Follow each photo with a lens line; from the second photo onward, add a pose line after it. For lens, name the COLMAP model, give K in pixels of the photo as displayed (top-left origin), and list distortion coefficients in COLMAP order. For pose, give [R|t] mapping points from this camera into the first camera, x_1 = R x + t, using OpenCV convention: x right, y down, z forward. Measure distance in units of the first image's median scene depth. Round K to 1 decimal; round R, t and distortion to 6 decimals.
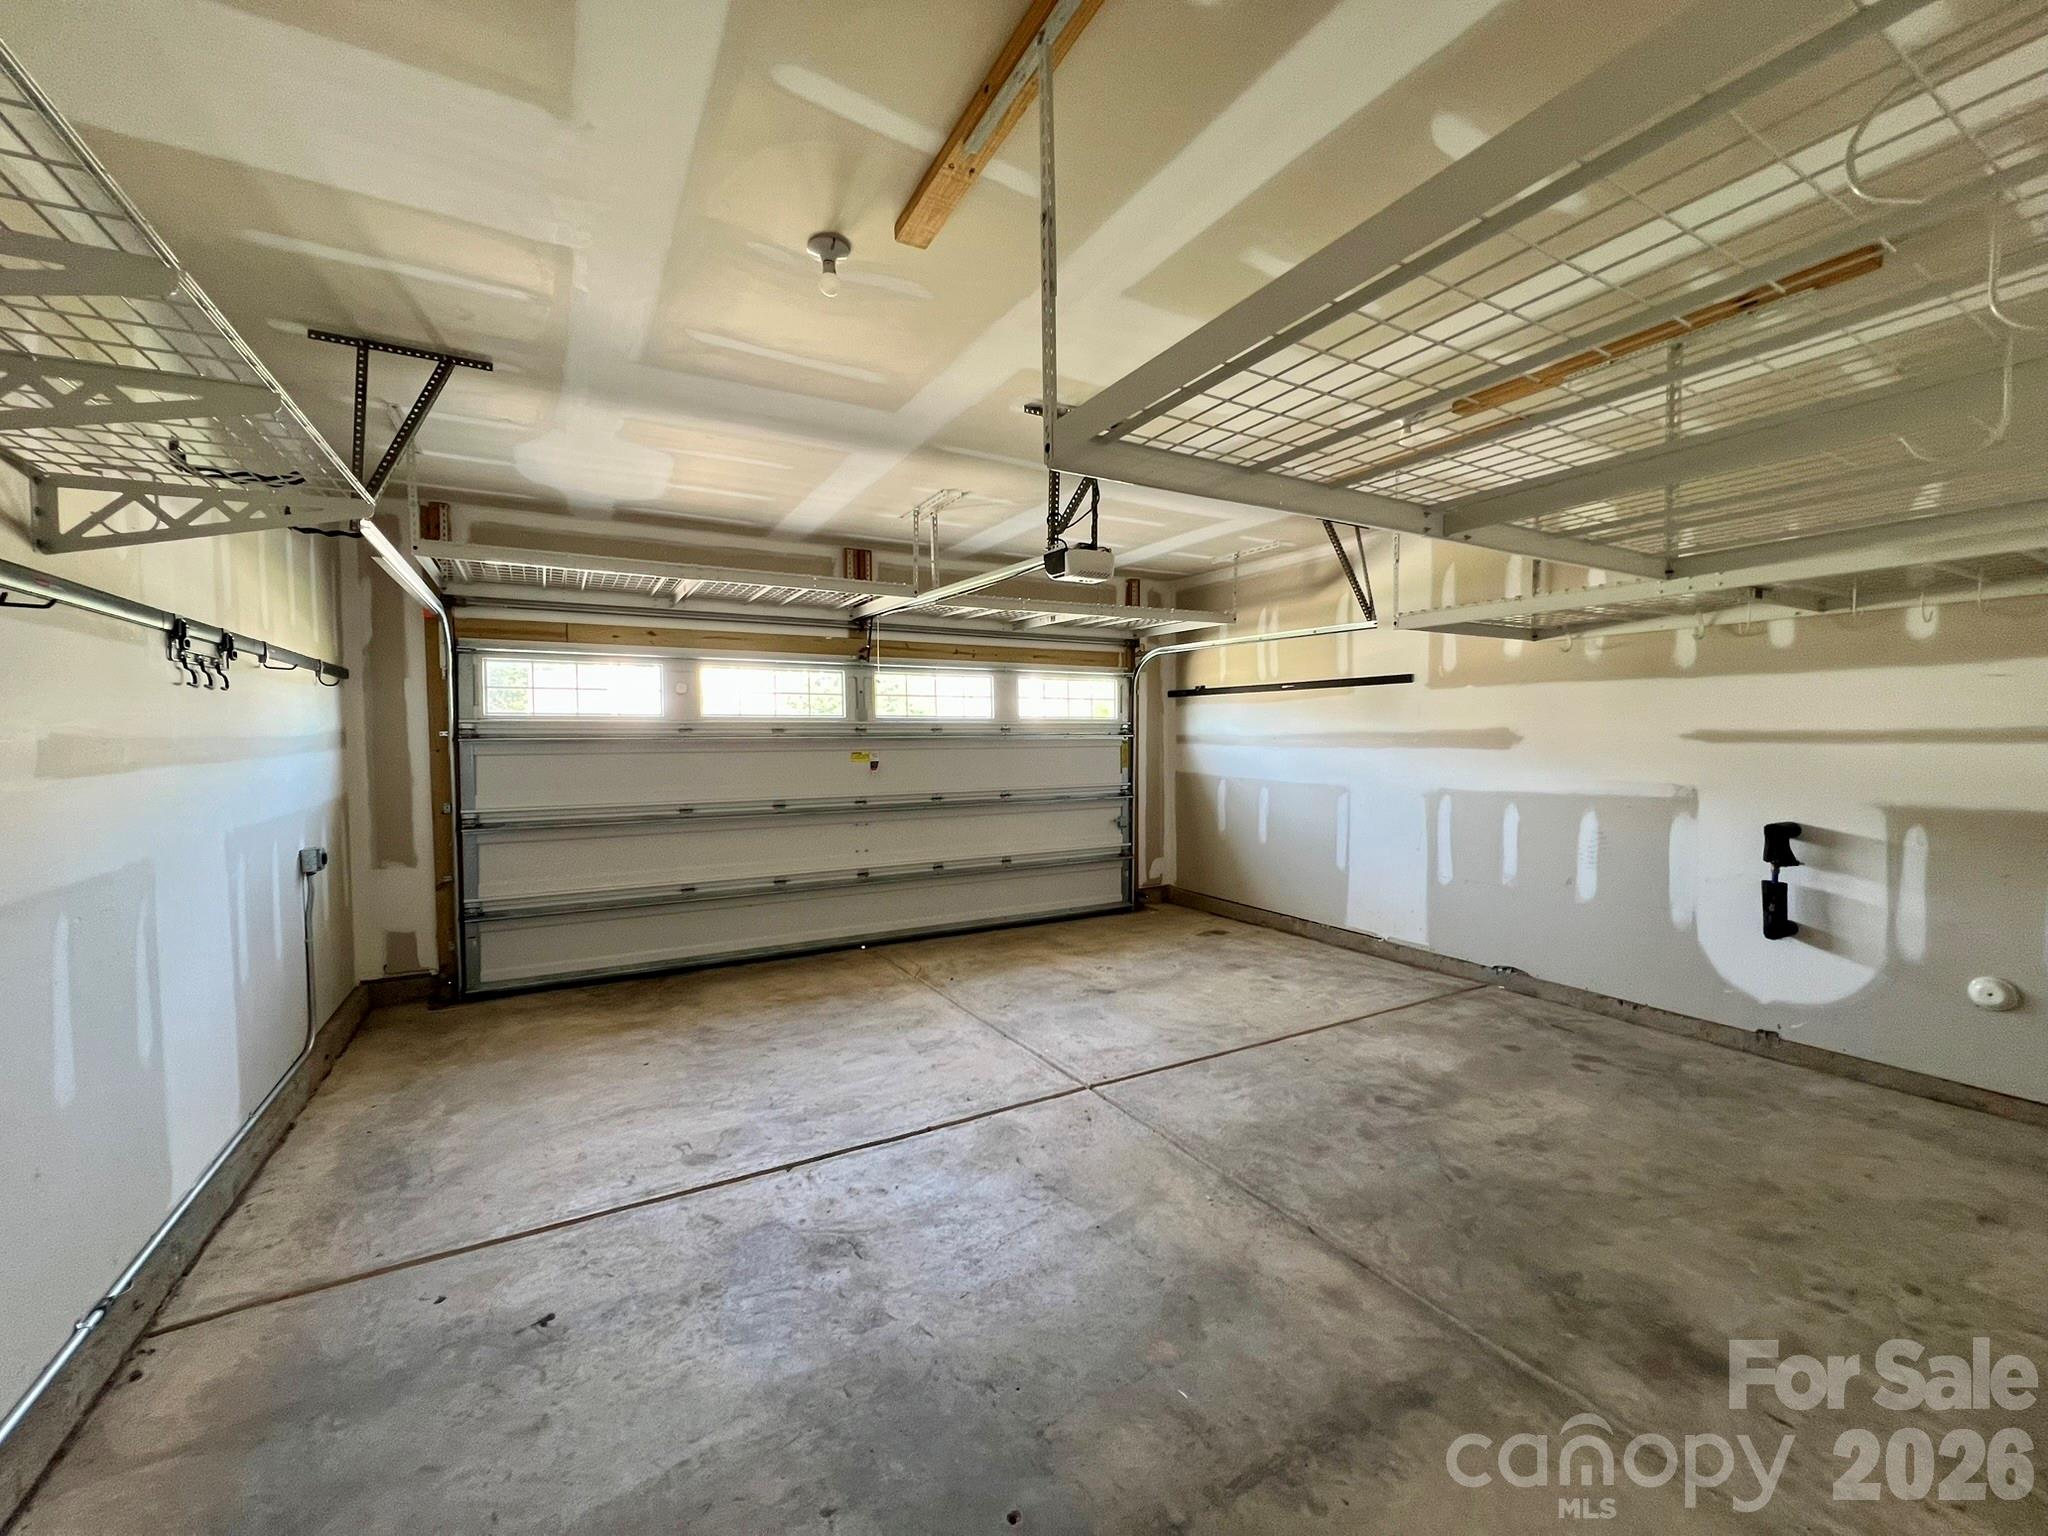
lens RADIAL K [[815.3, 0, 1016.9], [0, 815.3, 761.7], [0, 0, 1]] dist [-0.003508, 0.000768]
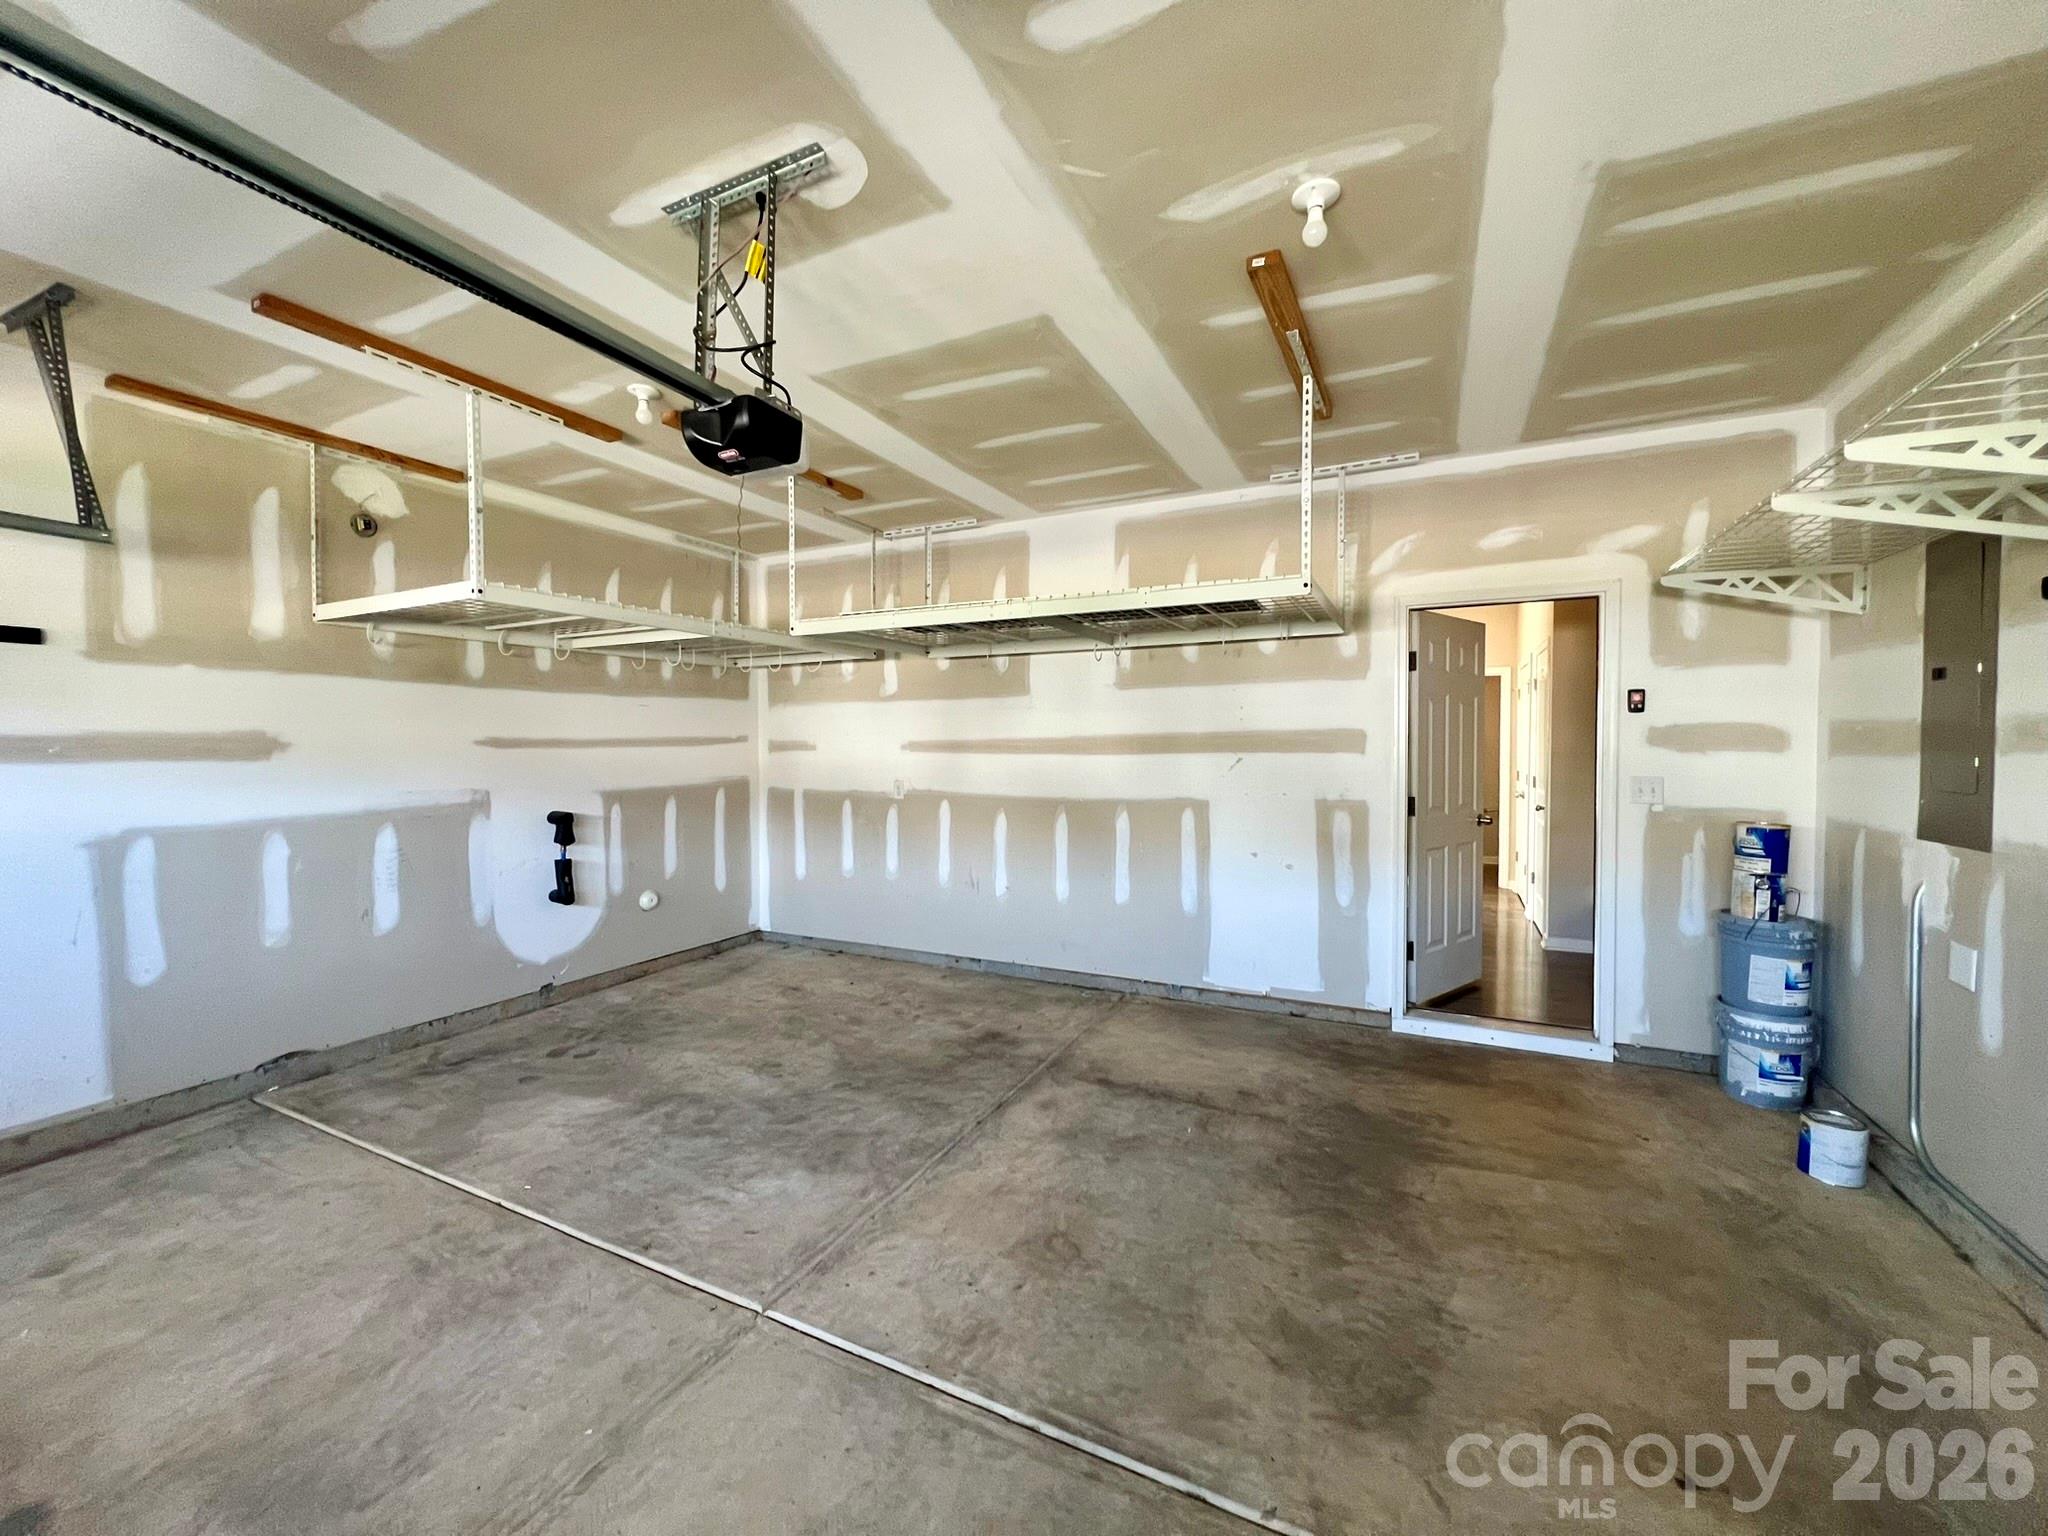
lens RADIAL K [[815.3, 0, 1019.5], [0, 815.3, 768.3], [0, 0, 1]] dist [-0.003508, 0.000768]
pose [[-0.558813, -0.016998, 0.829120, -0.483249], [0.034503, 0.998448, 0.043724, -0.021779], [-0.828576, 0.053040, -0.557359, 1.087612]]
